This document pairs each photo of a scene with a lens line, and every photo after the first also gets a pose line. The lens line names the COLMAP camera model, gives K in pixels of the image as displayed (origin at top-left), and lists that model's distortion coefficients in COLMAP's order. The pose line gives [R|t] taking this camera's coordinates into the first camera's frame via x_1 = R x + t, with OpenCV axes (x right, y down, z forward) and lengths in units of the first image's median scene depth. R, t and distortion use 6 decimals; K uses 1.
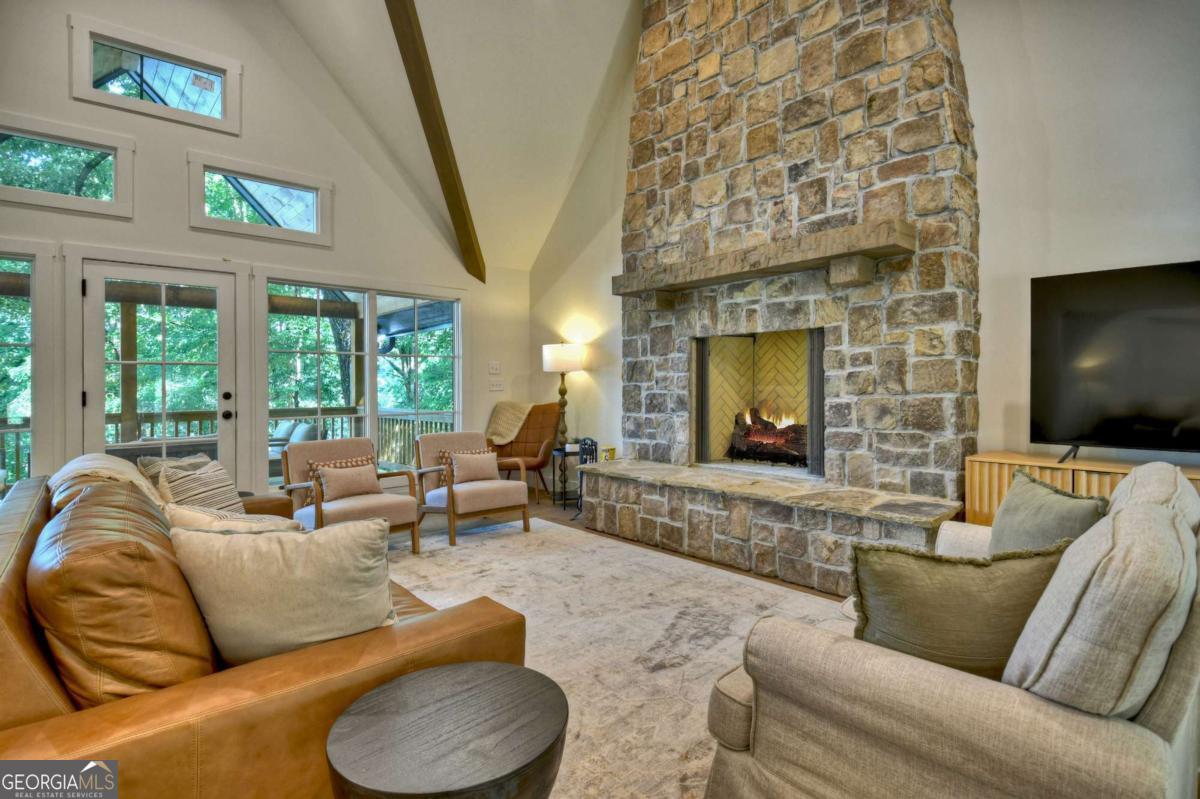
lens RADIAL K [[593.4, 0, 600.0], [0, 593.4, 399.5], [0, 0, 1]] dist [0.031382, -0.046555]
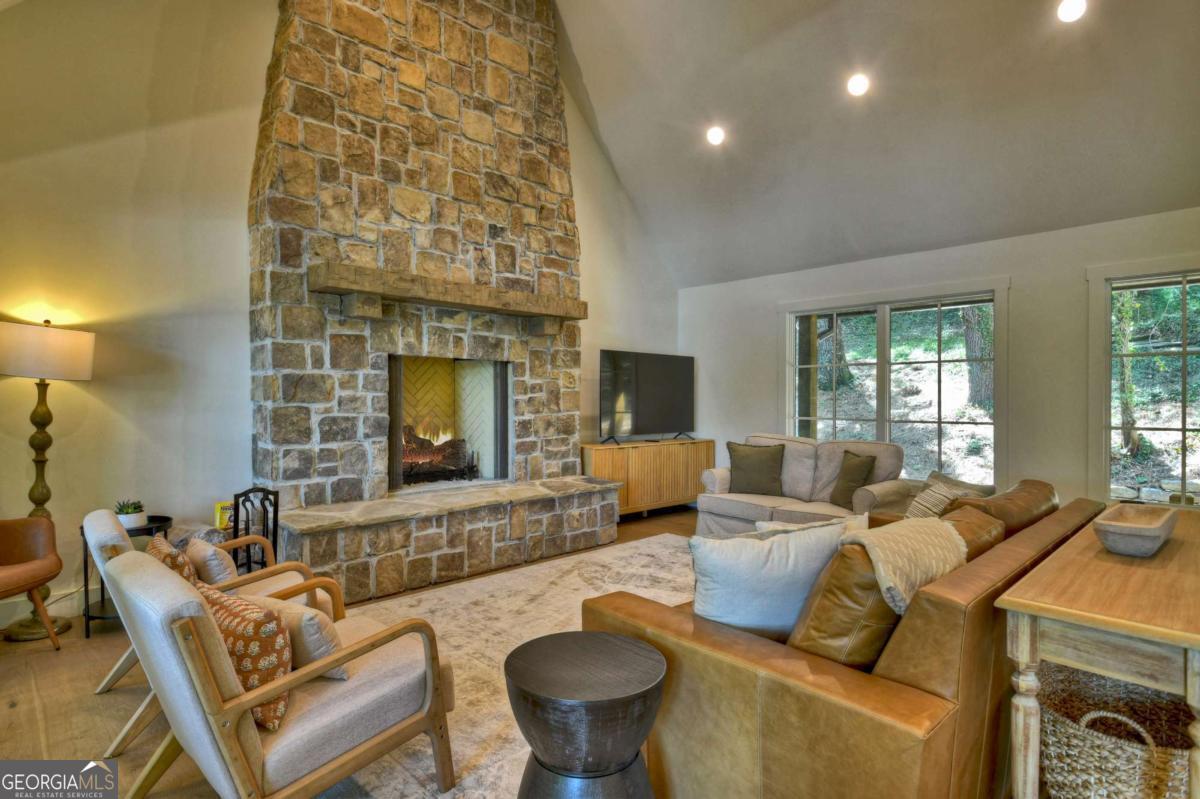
lens RADIAL K [[648.2, 0, 600.0], [0, 648.2, 399.5], [0, 0, 1]] dist [0.021313, -0.000940]
pose [[-0.079421, 0.000860, 0.996841, -0.930339], [0.016147, 0.999870, 0.000424, -0.033017], [-0.996710, 0.016130, -0.079425, 0.827105]]
